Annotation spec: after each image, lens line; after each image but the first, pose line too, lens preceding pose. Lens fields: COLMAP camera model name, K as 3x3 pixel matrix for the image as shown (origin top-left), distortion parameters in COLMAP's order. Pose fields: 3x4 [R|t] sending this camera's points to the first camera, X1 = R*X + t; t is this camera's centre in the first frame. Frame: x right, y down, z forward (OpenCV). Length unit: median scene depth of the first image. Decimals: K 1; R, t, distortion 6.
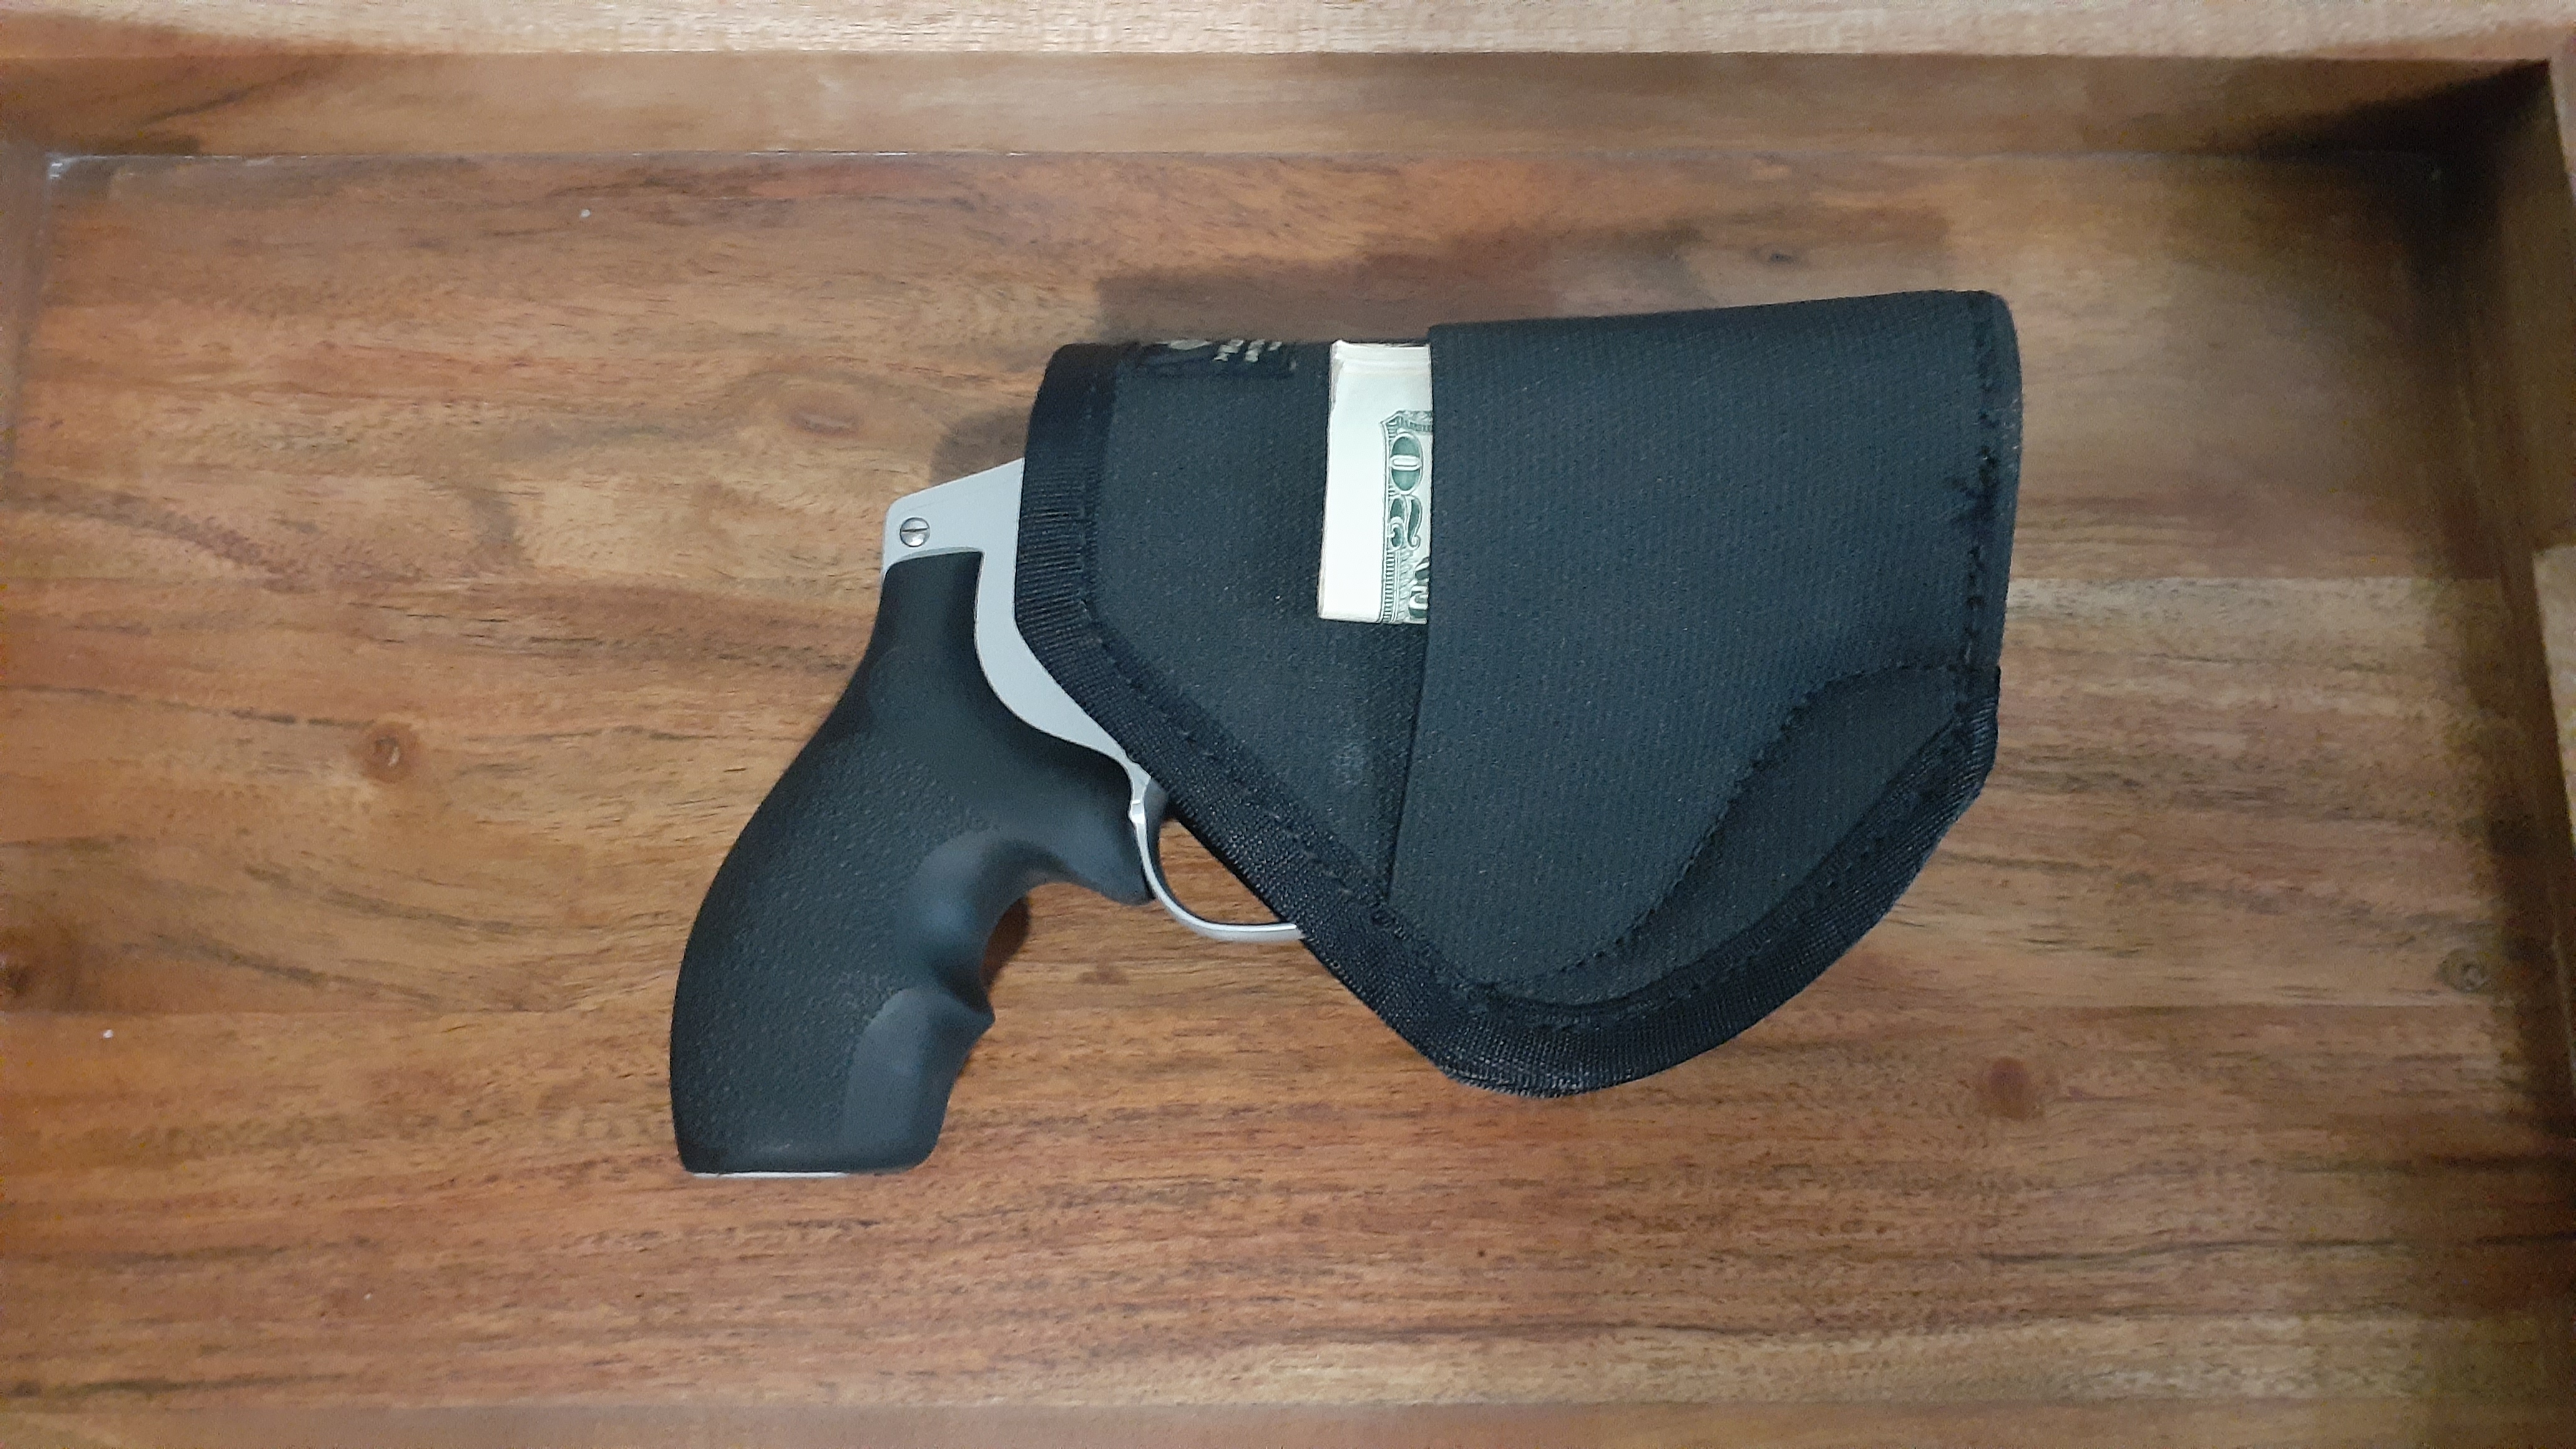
lens RADIAL K [[2037.4, 0, 1274.2], [0, 2037.4, 673.5], [0, 0, 1]] dist [0.000531, -0.040520]
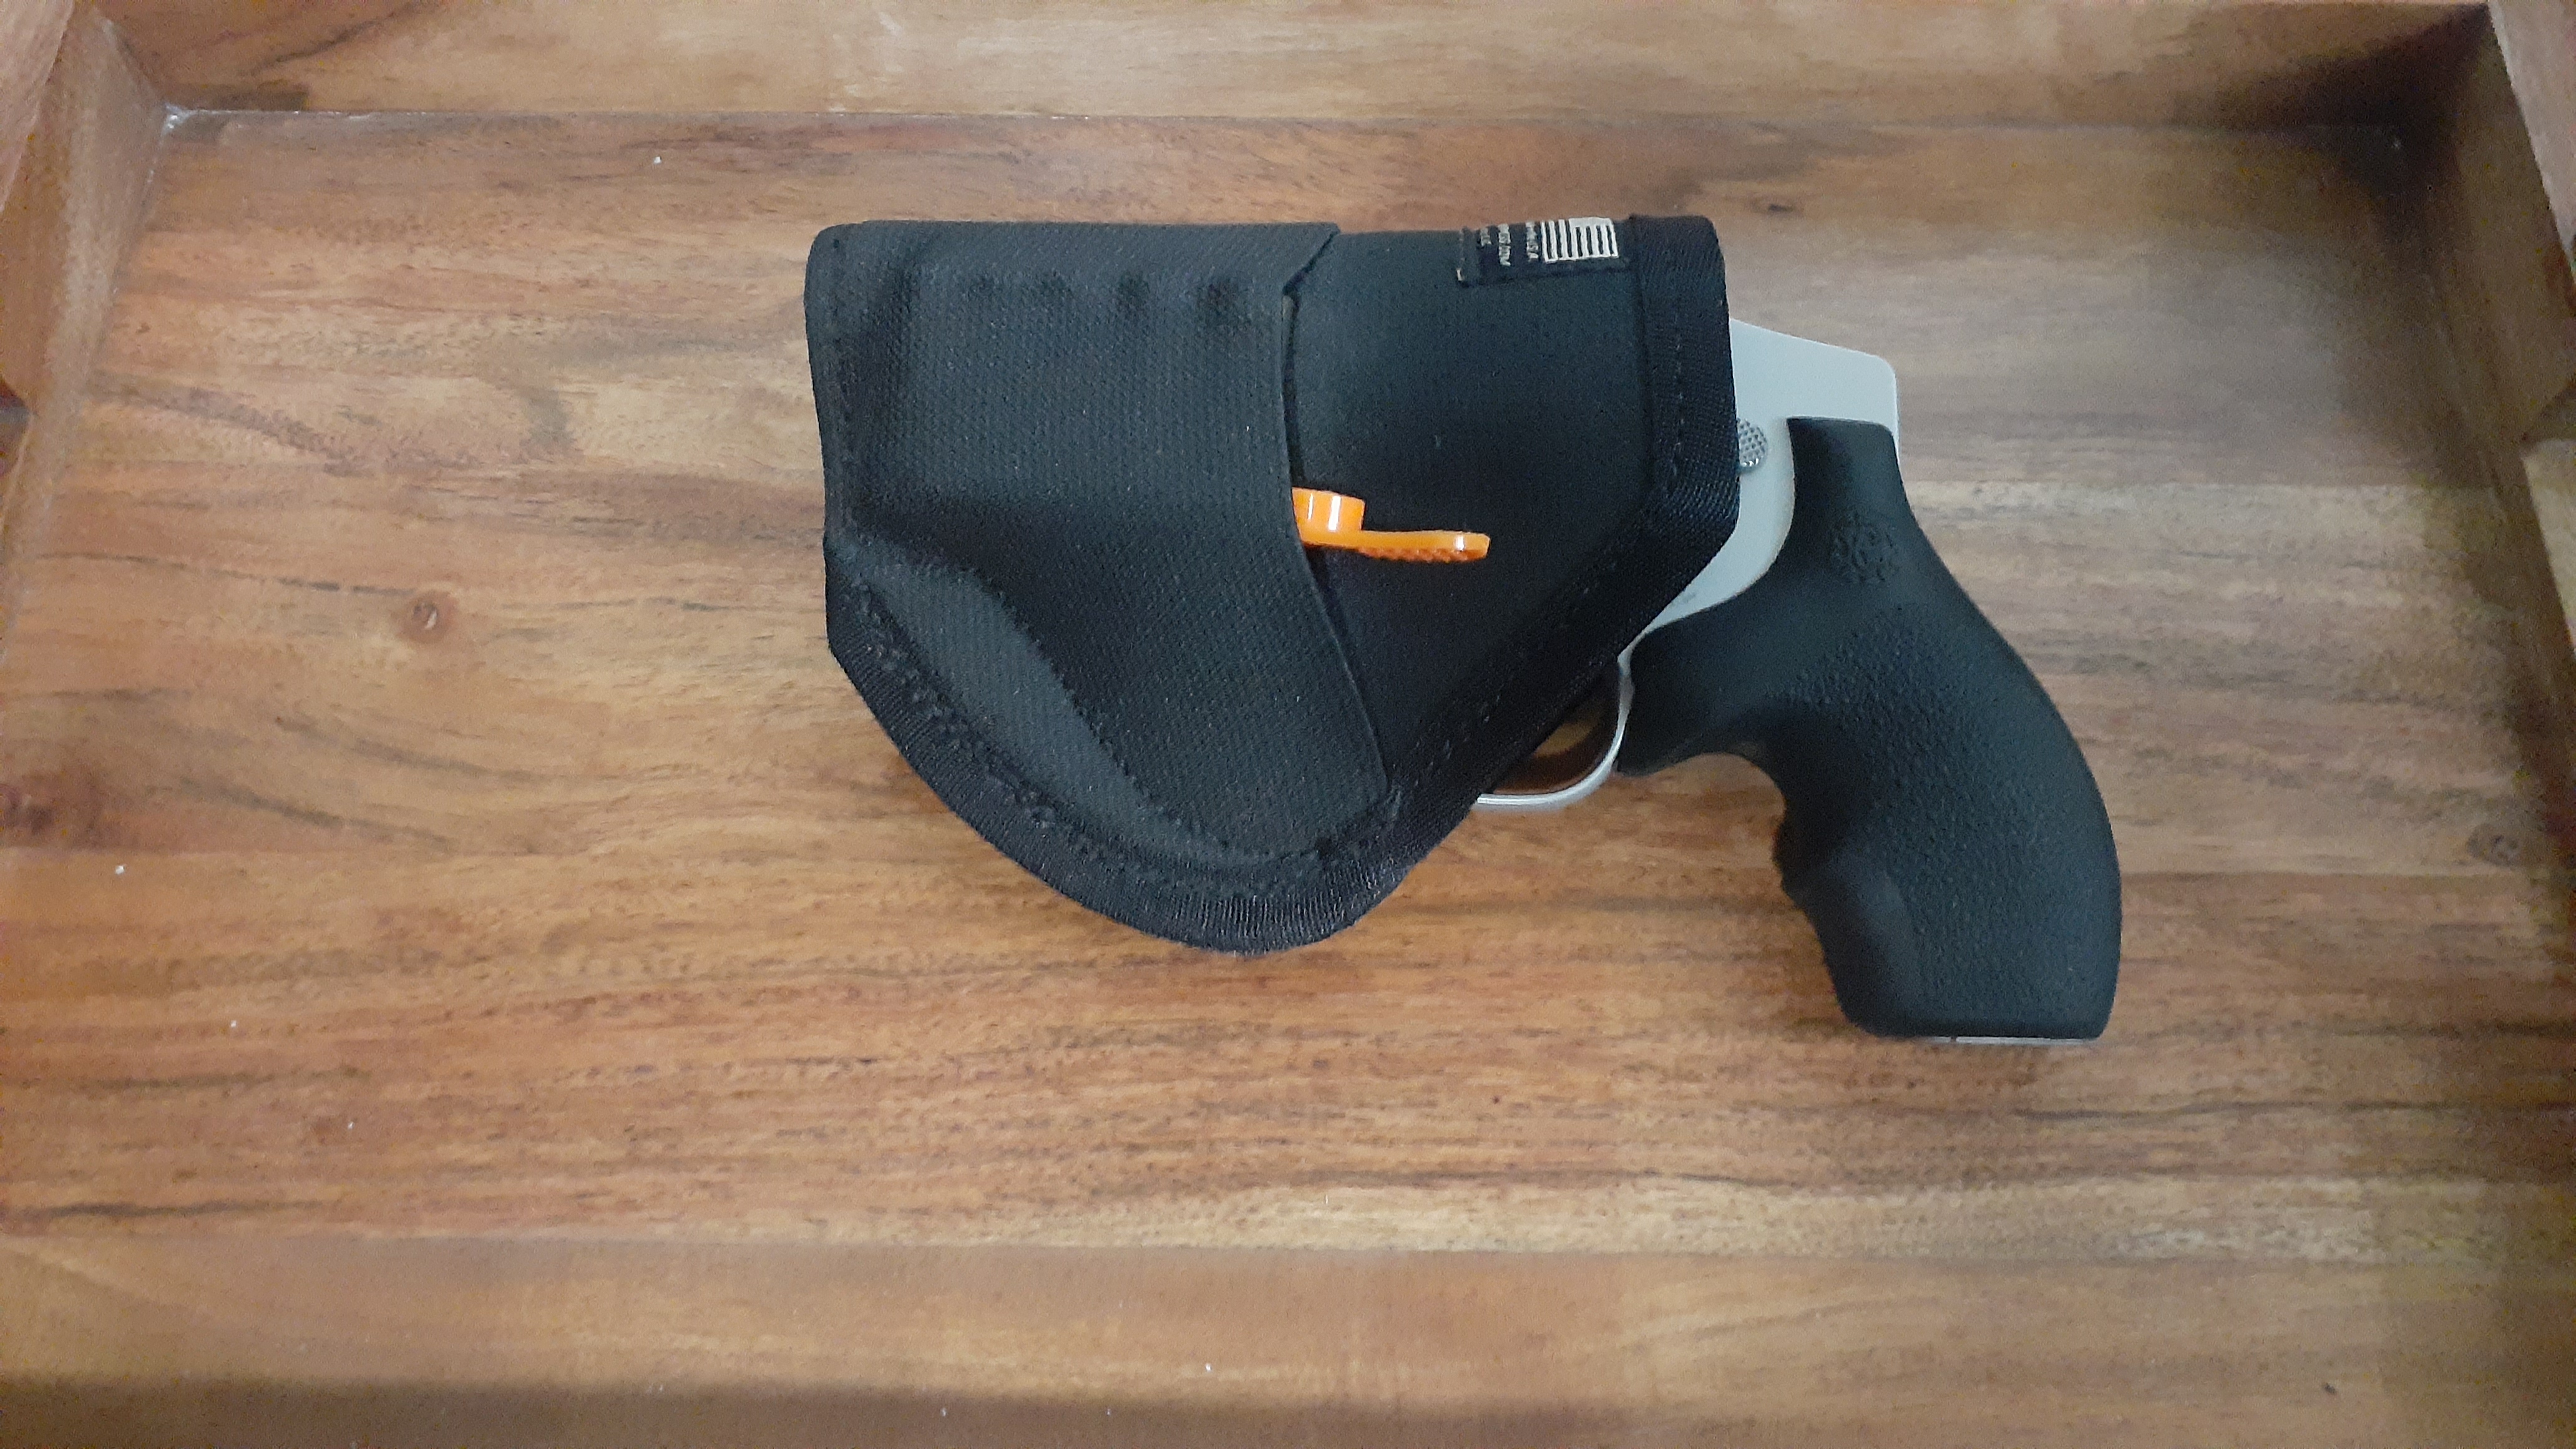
lens RADIAL K [[2037.4, 0, 1276.5], [0, 2037.4, 676.4], [0, 0, 1]] dist [0.000531, -0.040520]
pose [[0.999768, 0.011869, -0.017984, 0.011546], [-0.015197, 0.980076, -0.198039, 0.272458], [0.015276, 0.198266, 0.980029, 0.008611]]
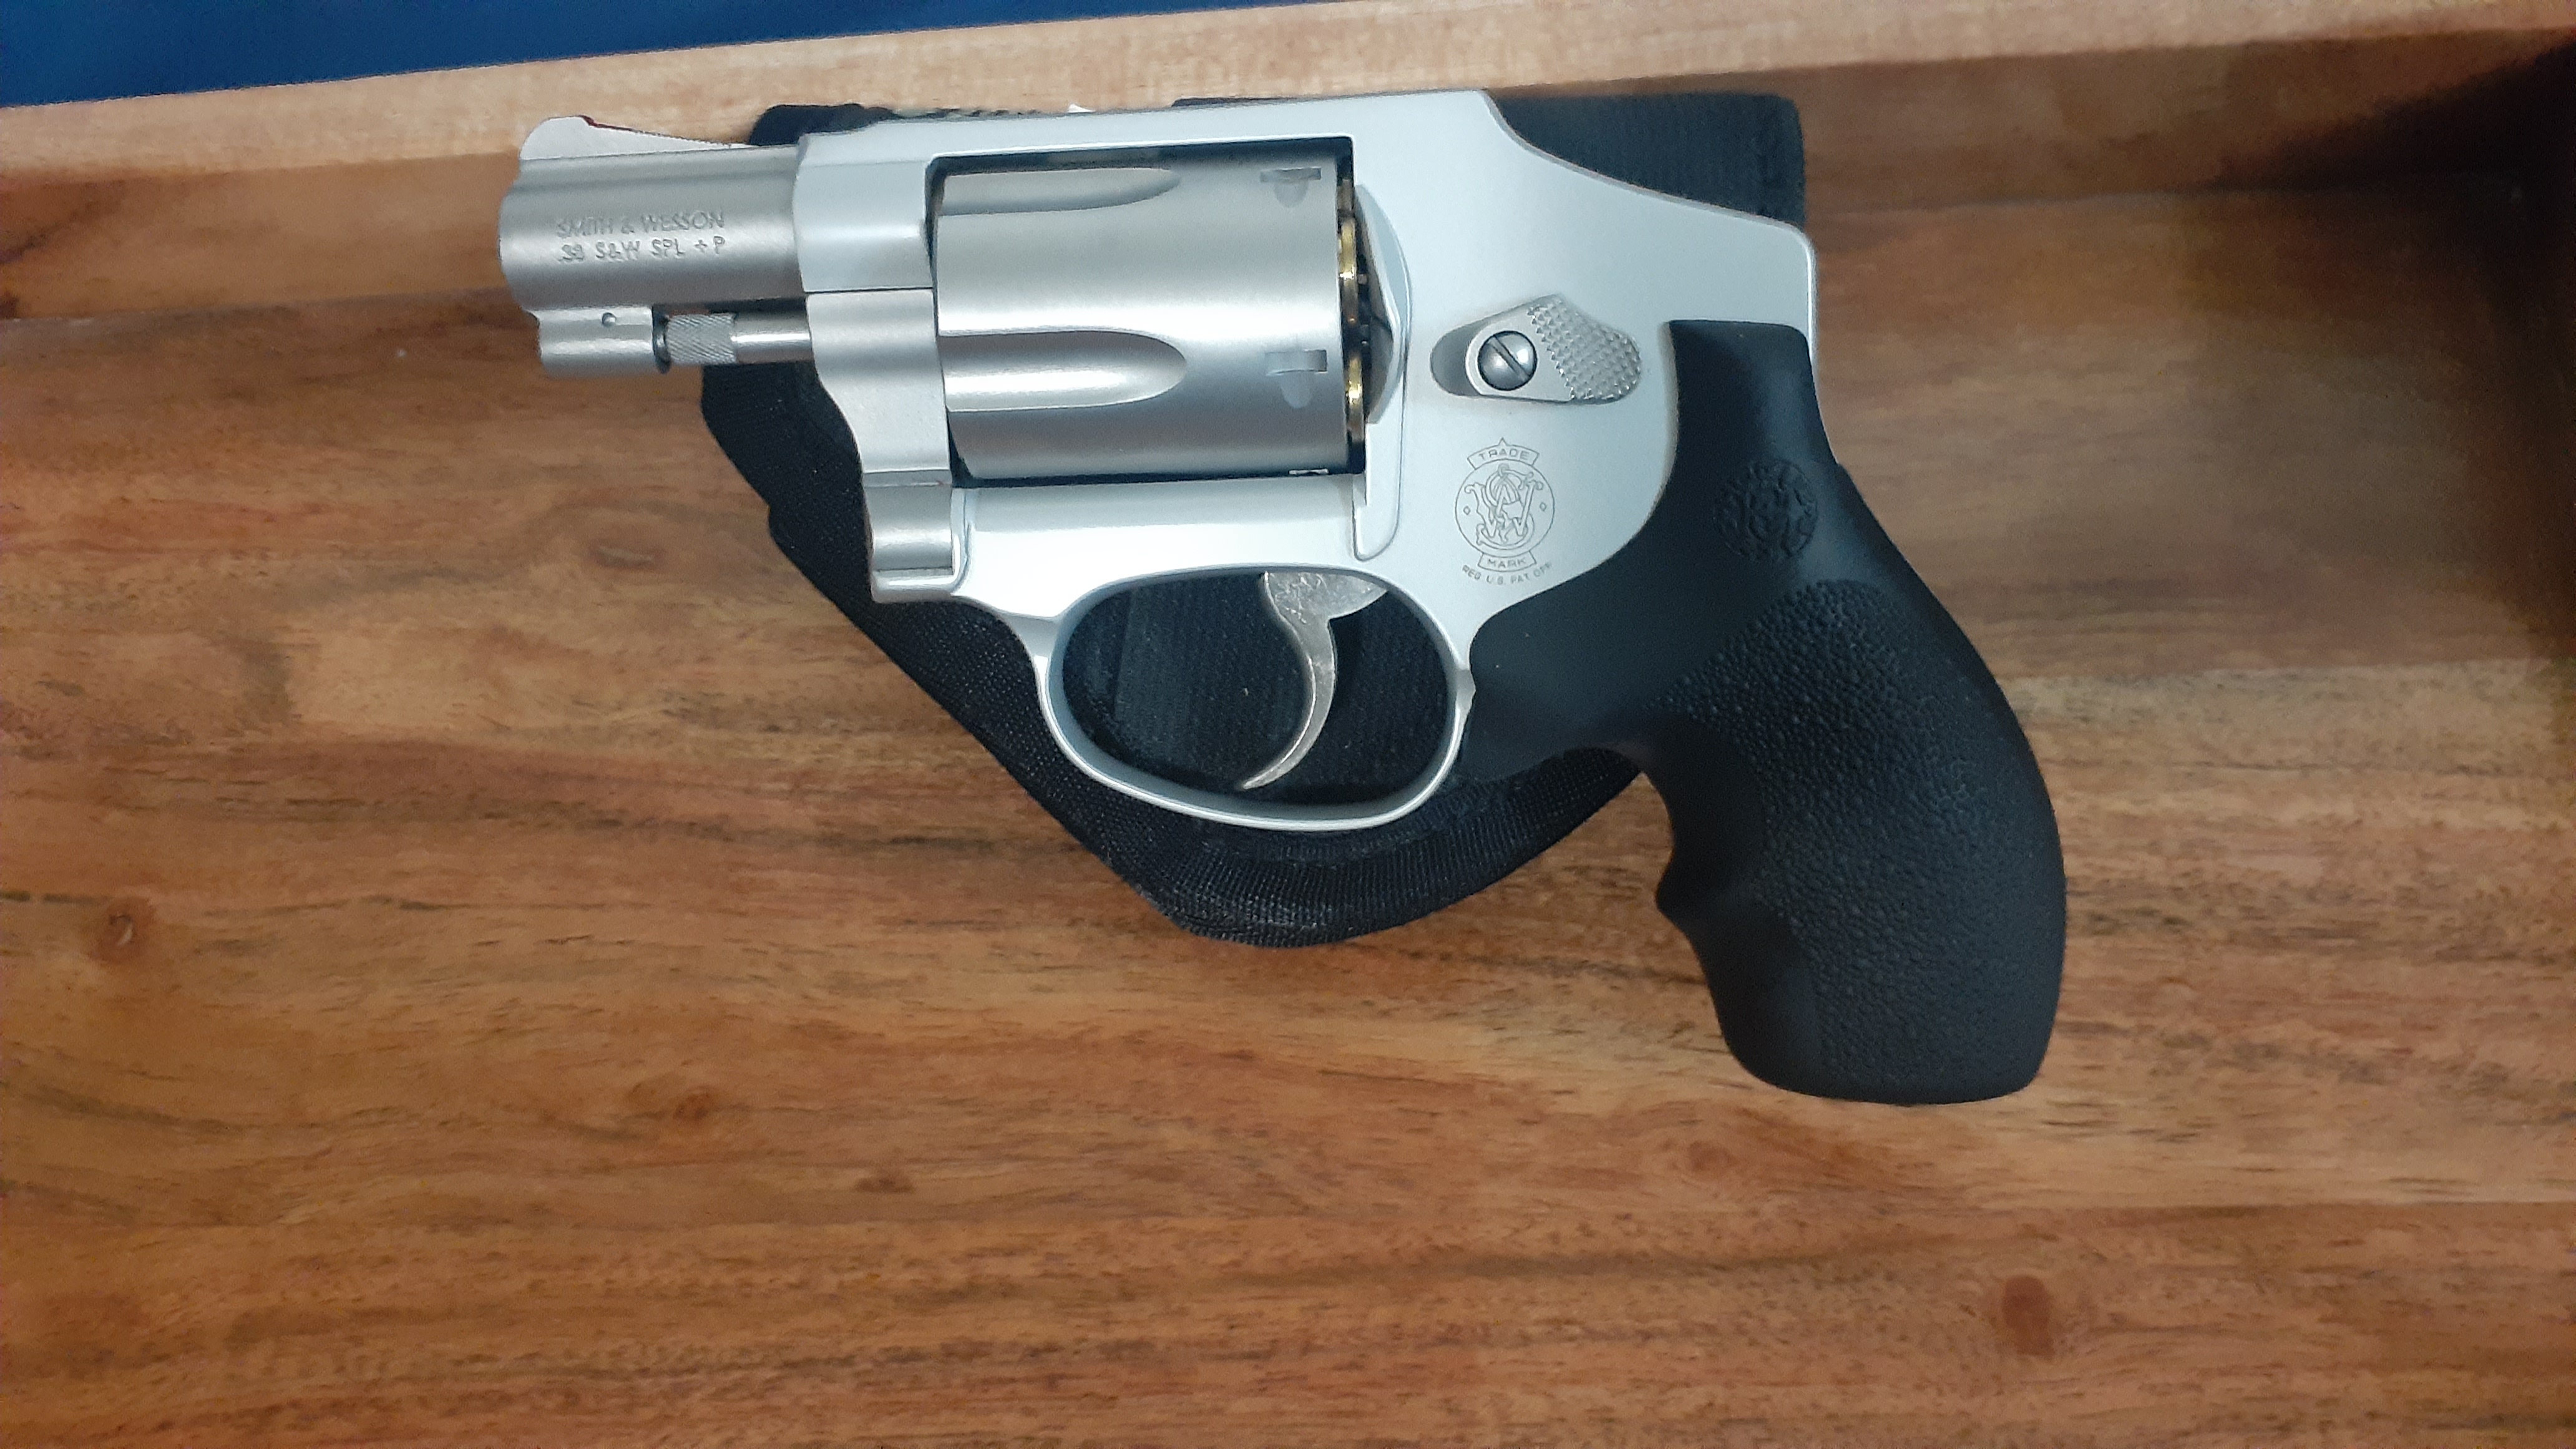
lens RADIAL K [[2037.4, 0, 1305.4], [0, 2037.4, 694.1], [0, 0, 1]] dist [0.000531, -0.040520]
pose [[0.993796, -0.034449, -0.105745, 0.178102], [0.016685, 0.986239, -0.164482, 0.093559], [0.109956, 0.161698, 0.980695, 0.181880]]
